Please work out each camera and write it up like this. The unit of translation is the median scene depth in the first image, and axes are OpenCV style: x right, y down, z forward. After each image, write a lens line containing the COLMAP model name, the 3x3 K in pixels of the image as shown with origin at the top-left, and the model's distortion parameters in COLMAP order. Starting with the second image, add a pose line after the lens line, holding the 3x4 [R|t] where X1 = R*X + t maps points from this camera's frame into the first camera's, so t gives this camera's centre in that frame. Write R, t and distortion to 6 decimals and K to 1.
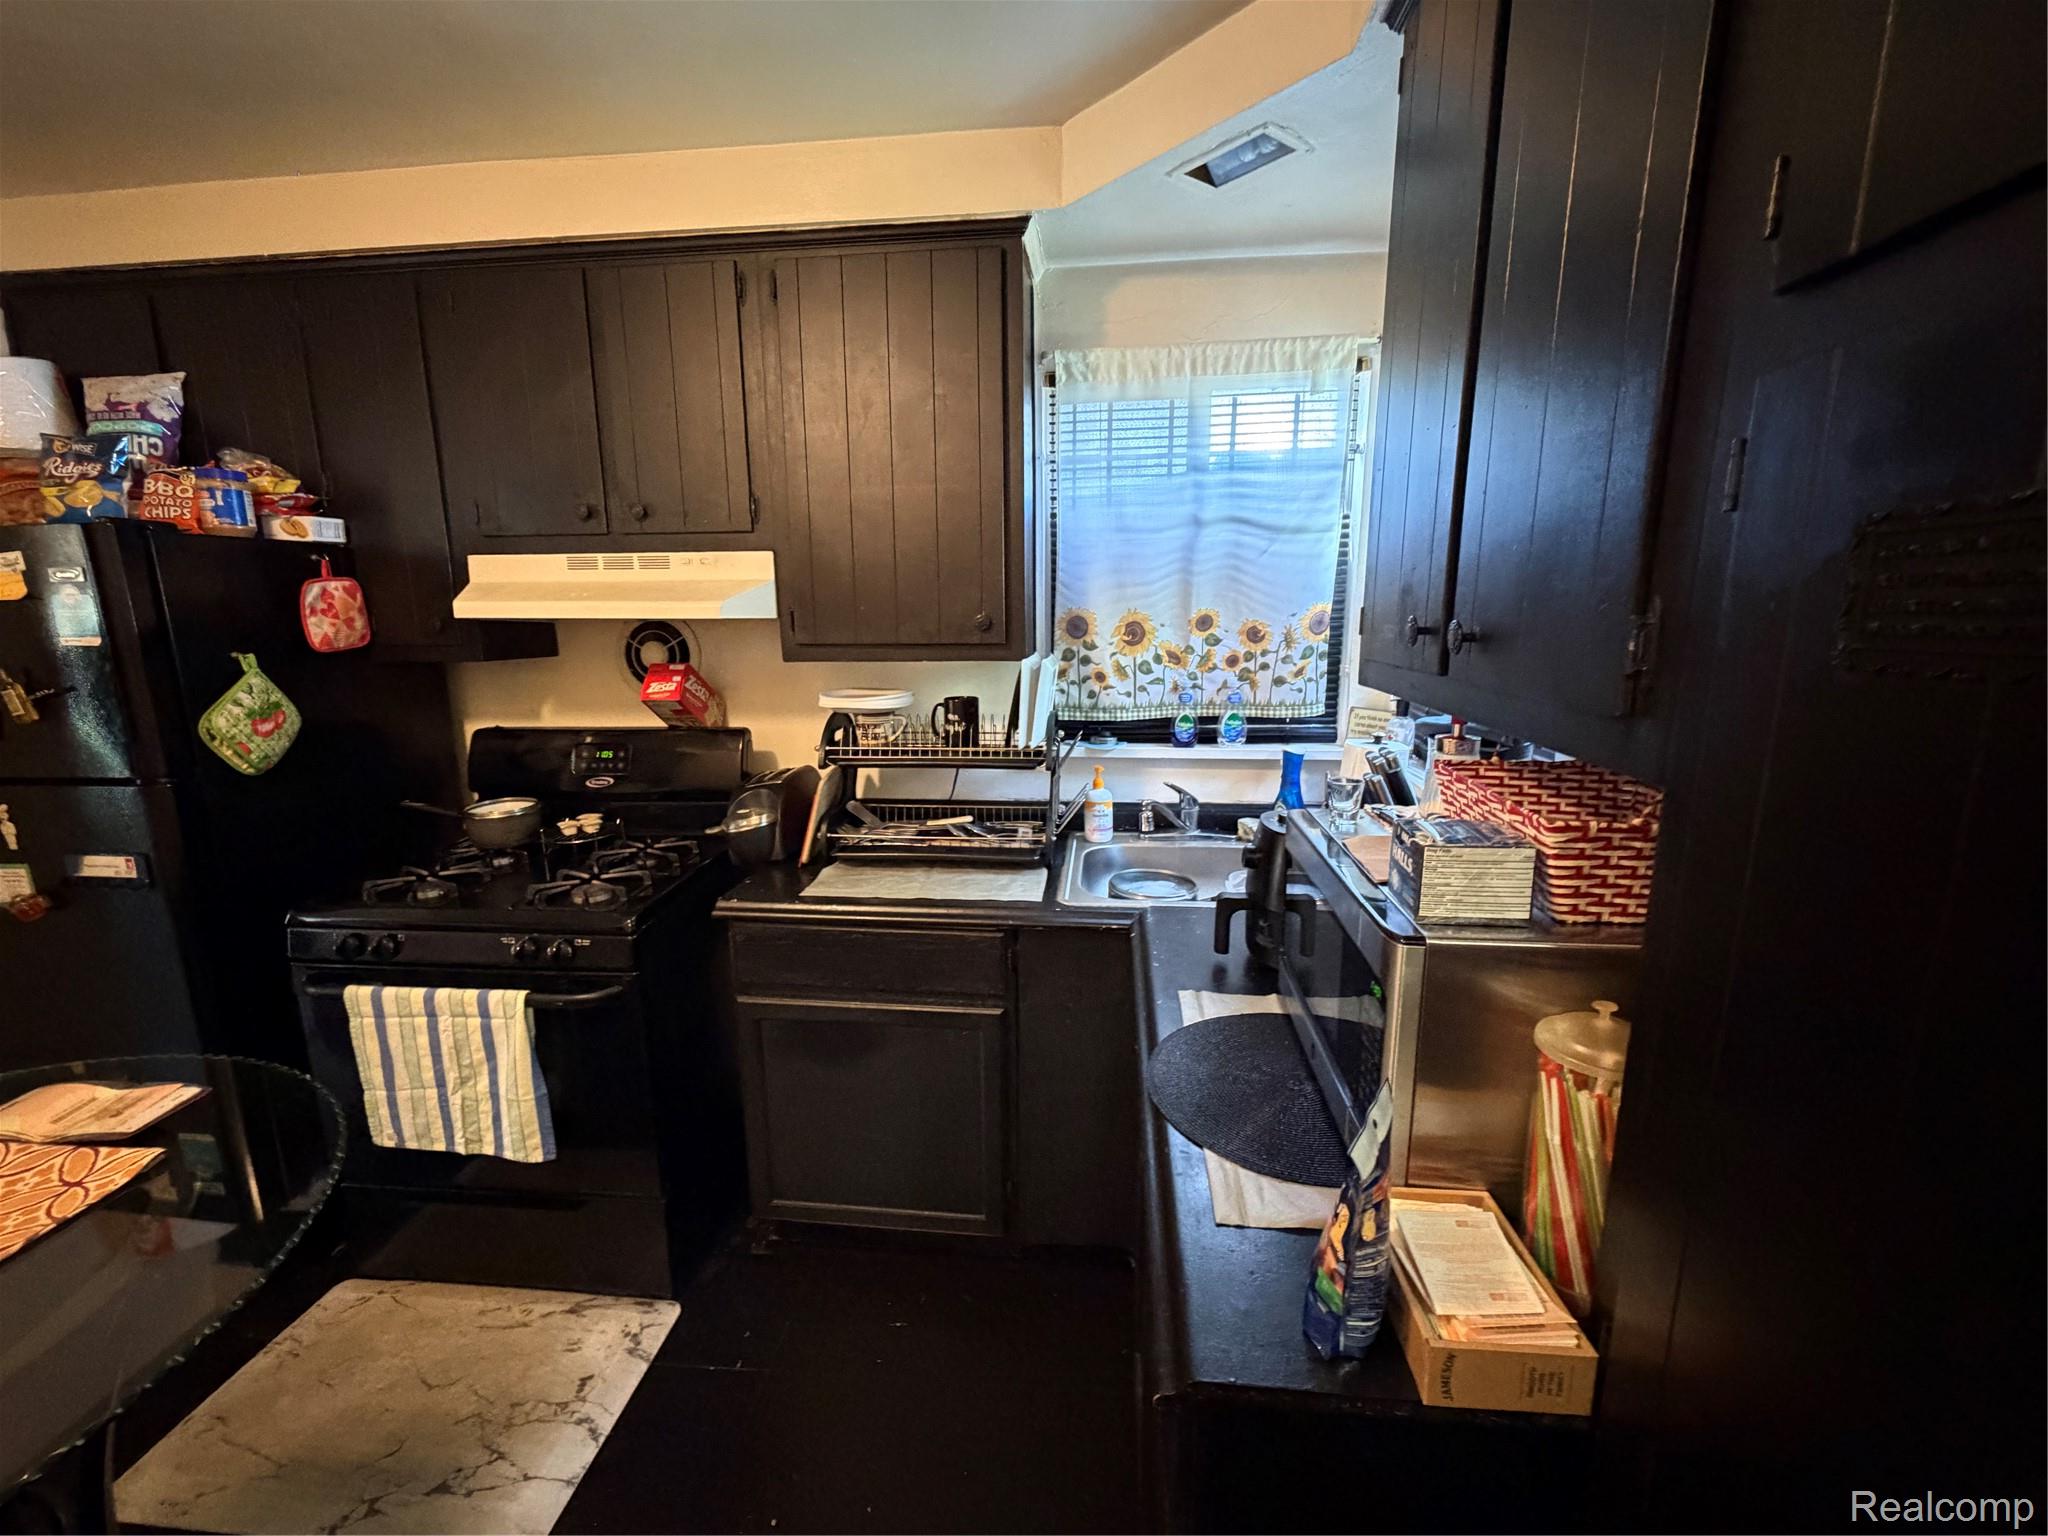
lens RADIAL K [[833.3, 0, 1024.0], [0, 833.3, 768.0], [0, 0, 1]] dist [-0.001522, 0.000733]
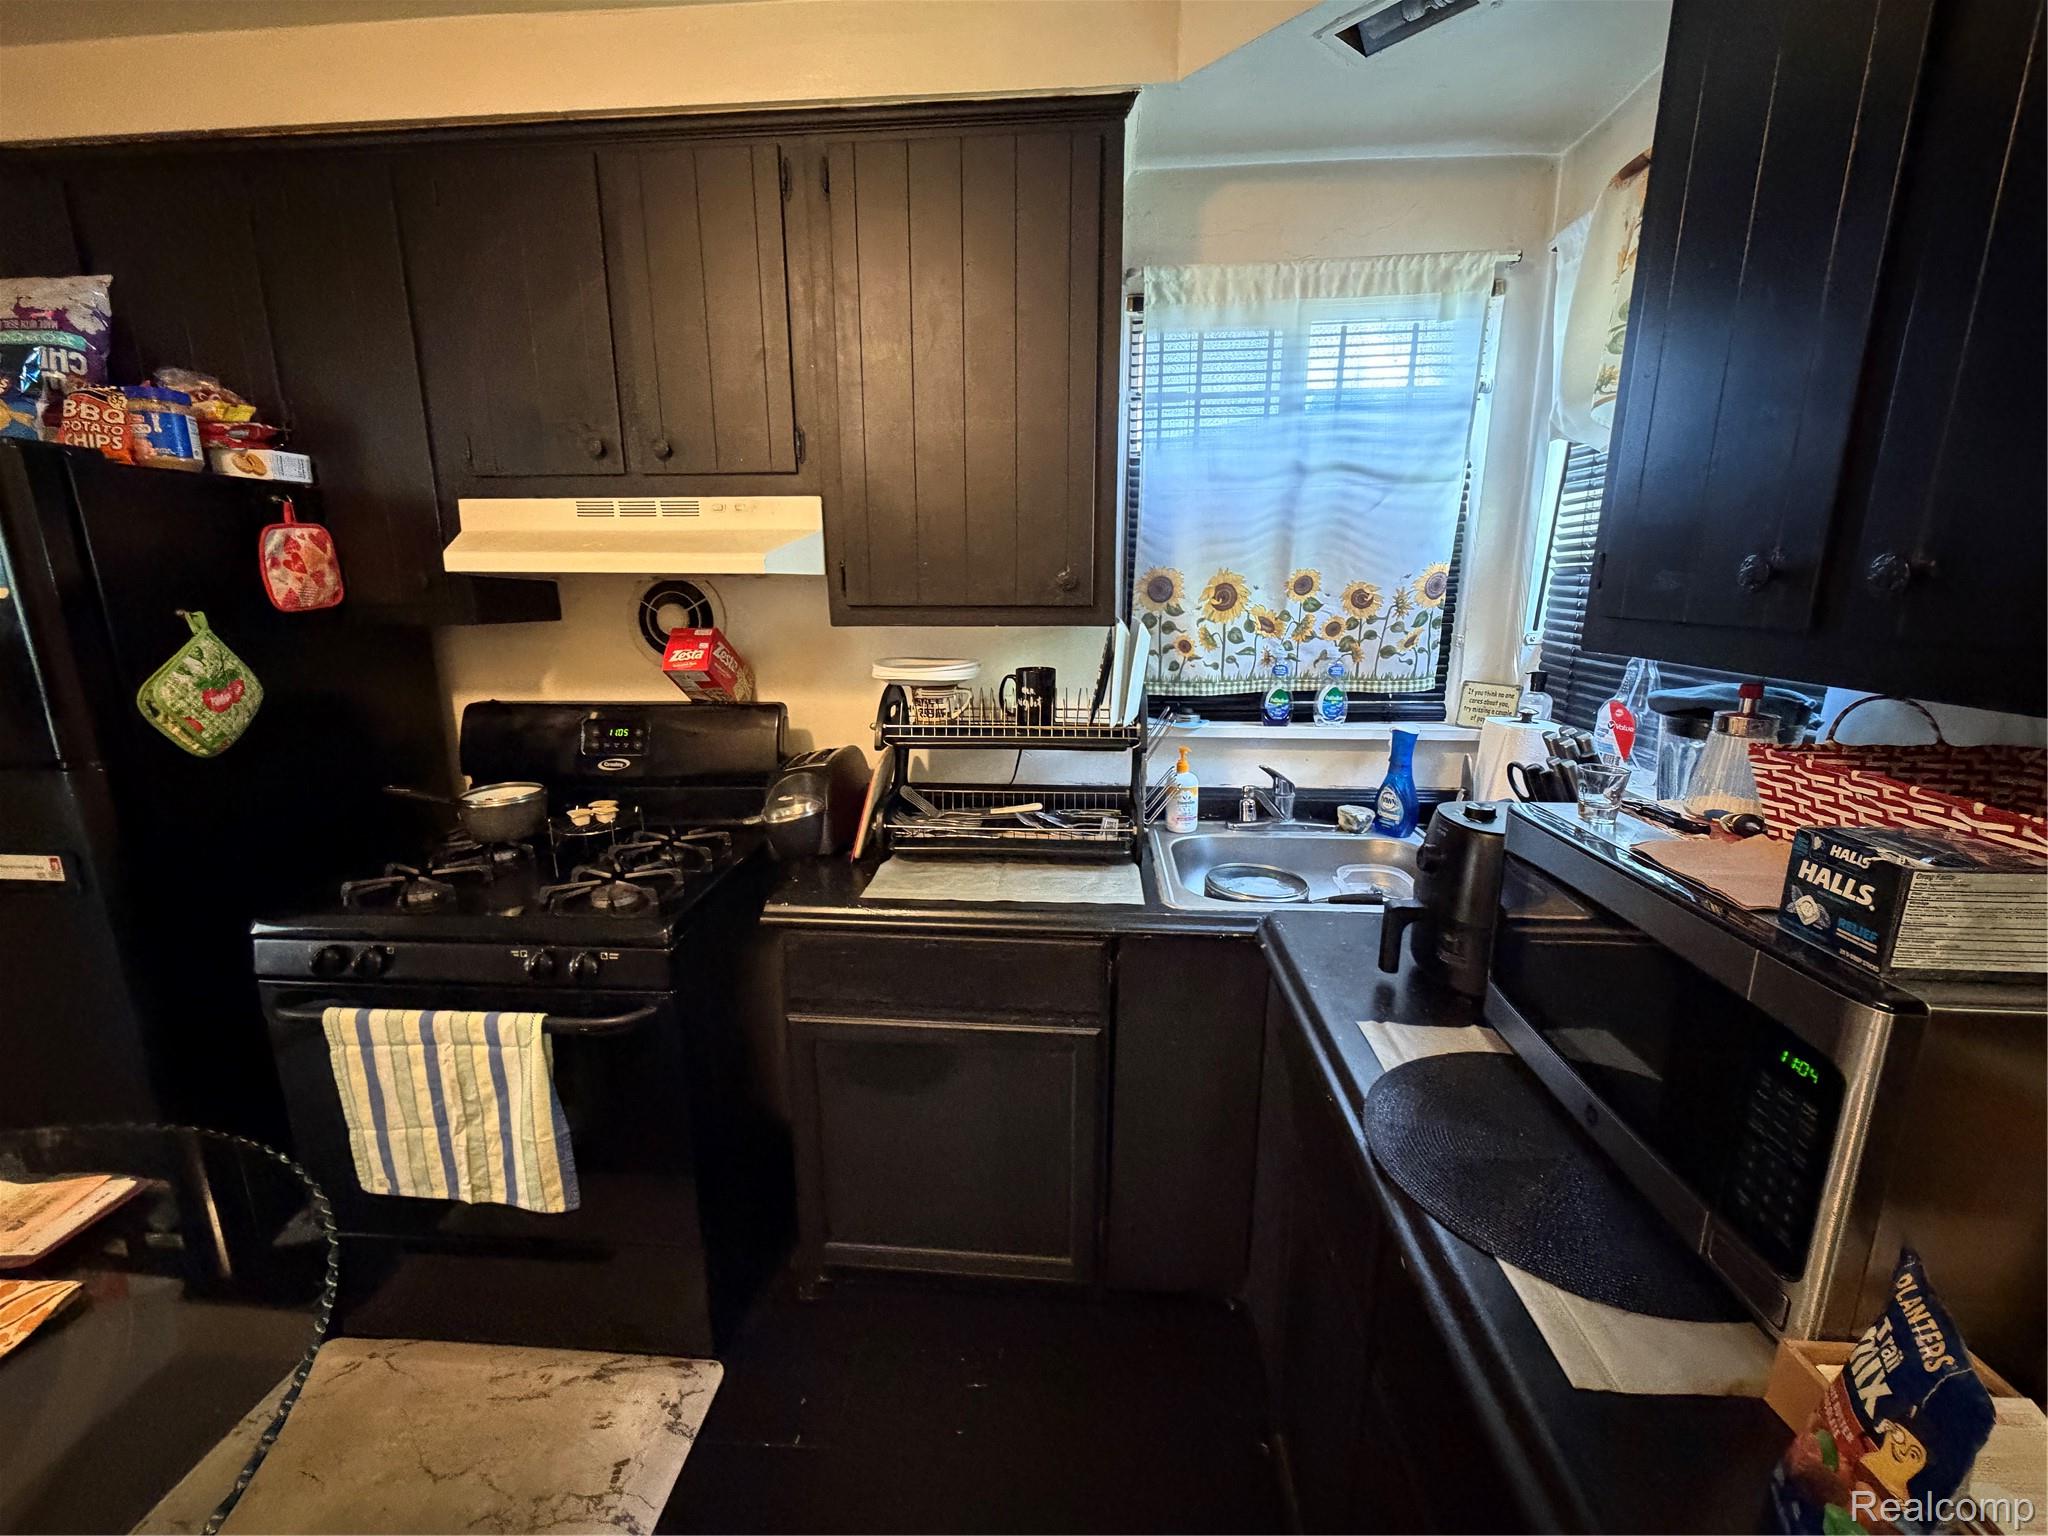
lens RADIAL K [[833.3, 0, 1024.0], [0, 833.3, 768.0], [0, 0, 1]] dist [-0.001522, 0.000733]
pose [[0.999709, 0.000889, 0.024090, -0.113575], [-0.001530, 0.999645, 0.026602, -0.003643], [-0.024058, -0.026631, 0.999356, 0.131457]]
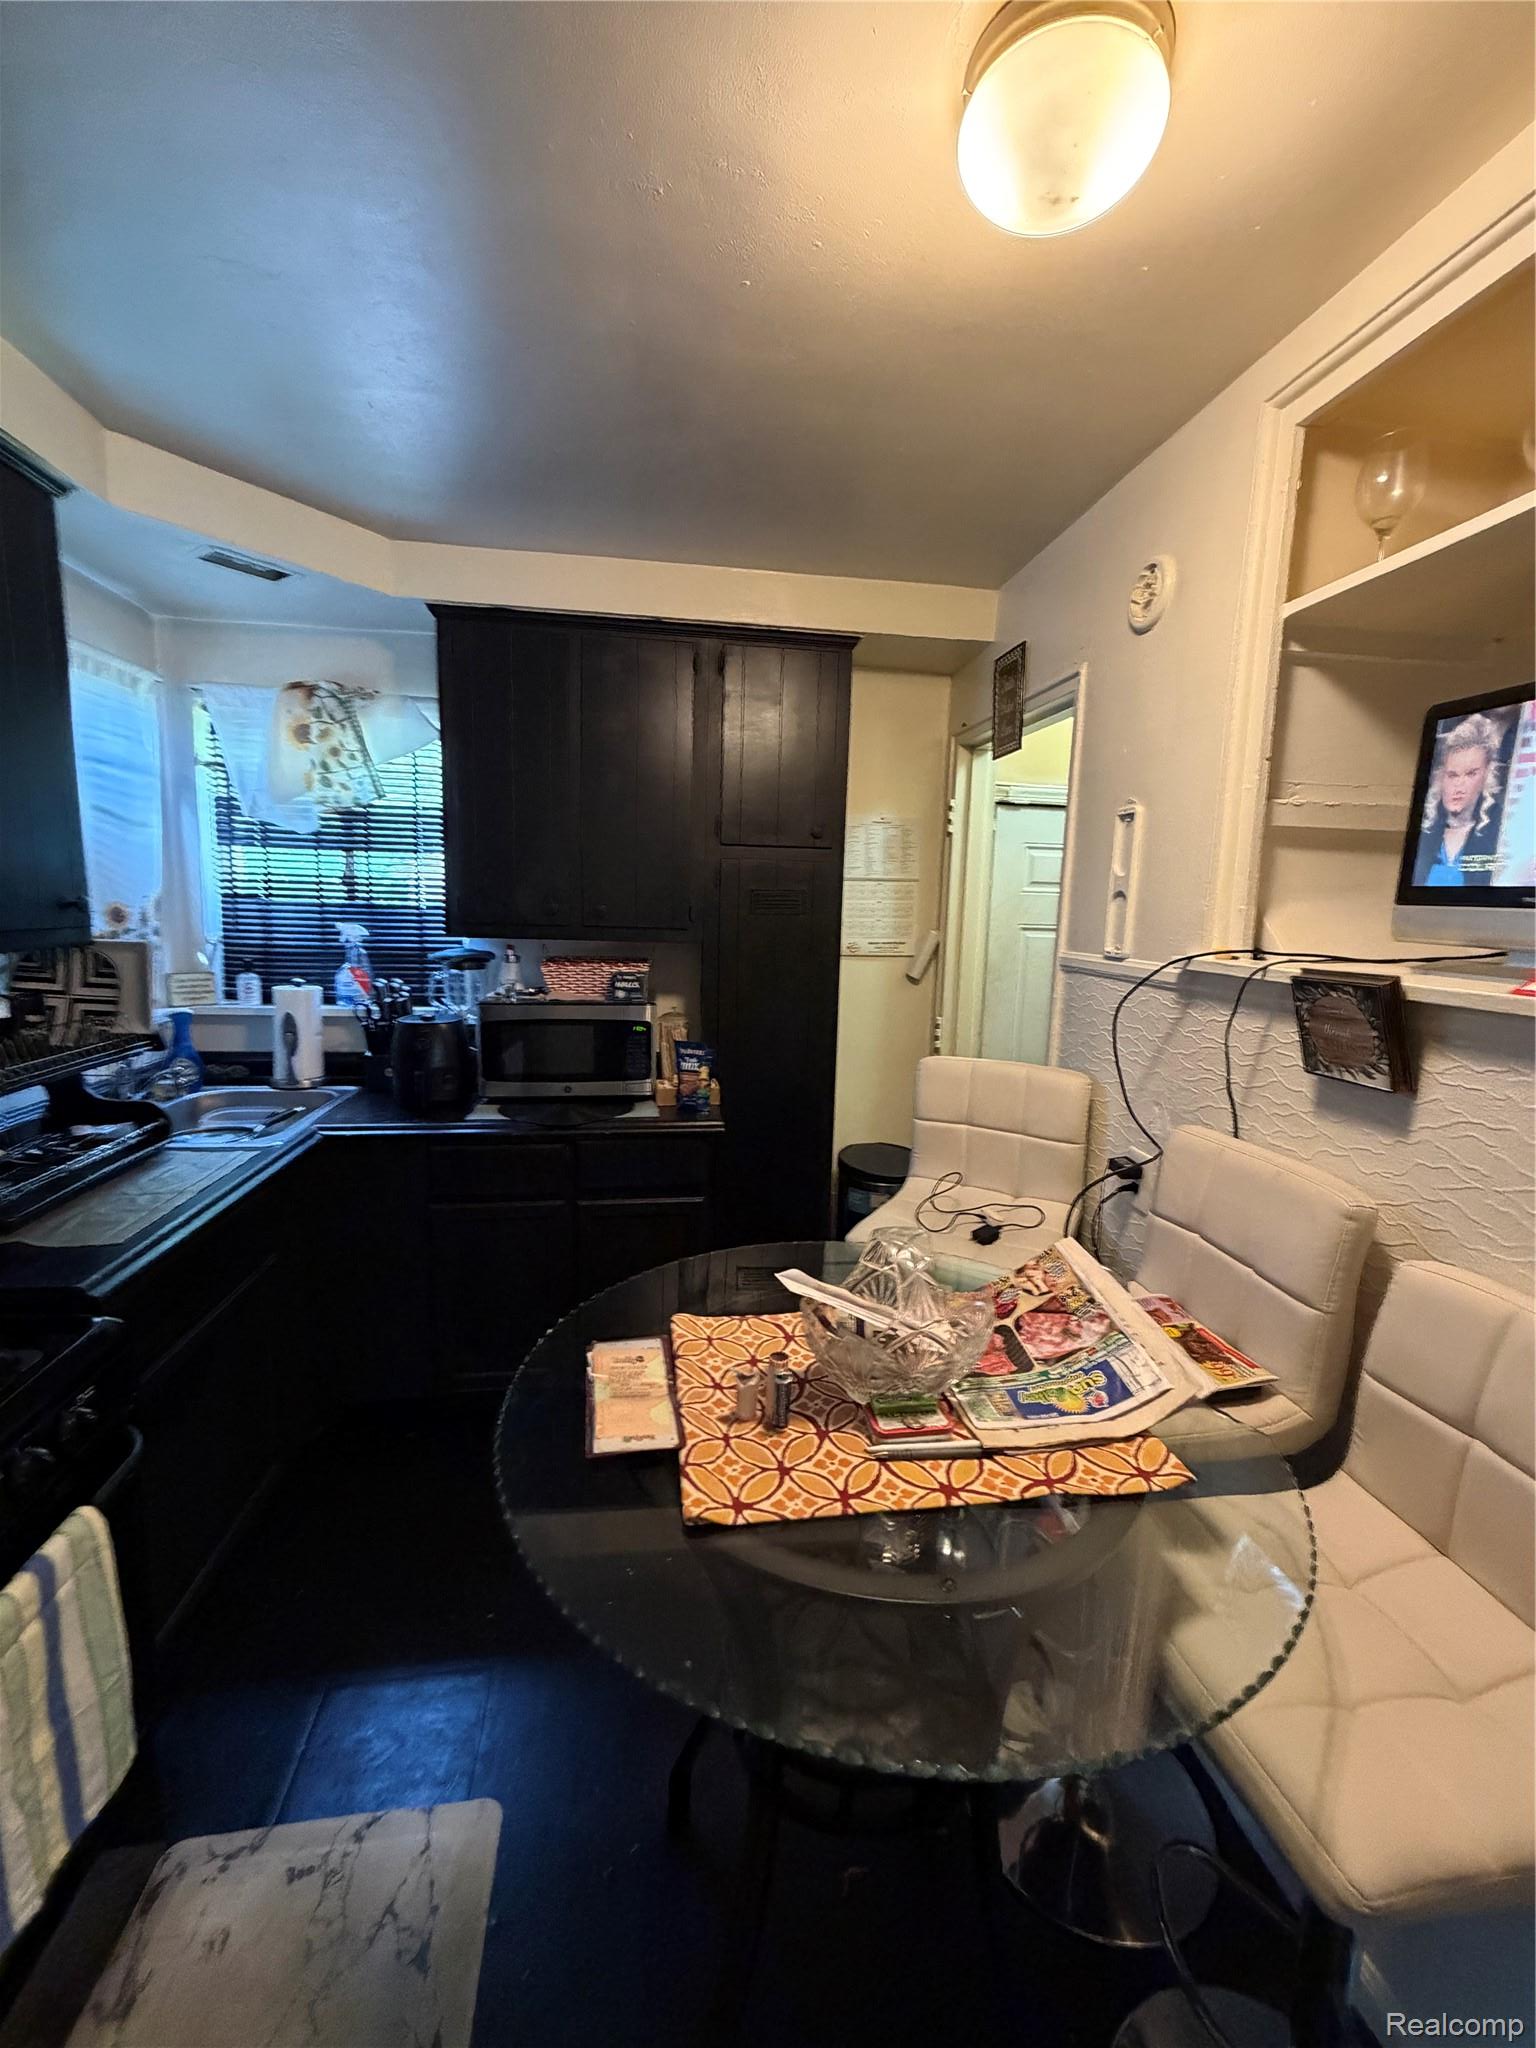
lens RADIAL K [[833.3, 0, 768.0], [0, 833.3, 1024.0], [0, 0, 1]] dist [-0.001522, 0.000733]
pose [[-0.243059, -0.138560, 0.960064, -1.091511], [0.161655, 0.970118, 0.180937, -0.091259], [-0.956447, 0.199177, -0.213397, 0.501192]]
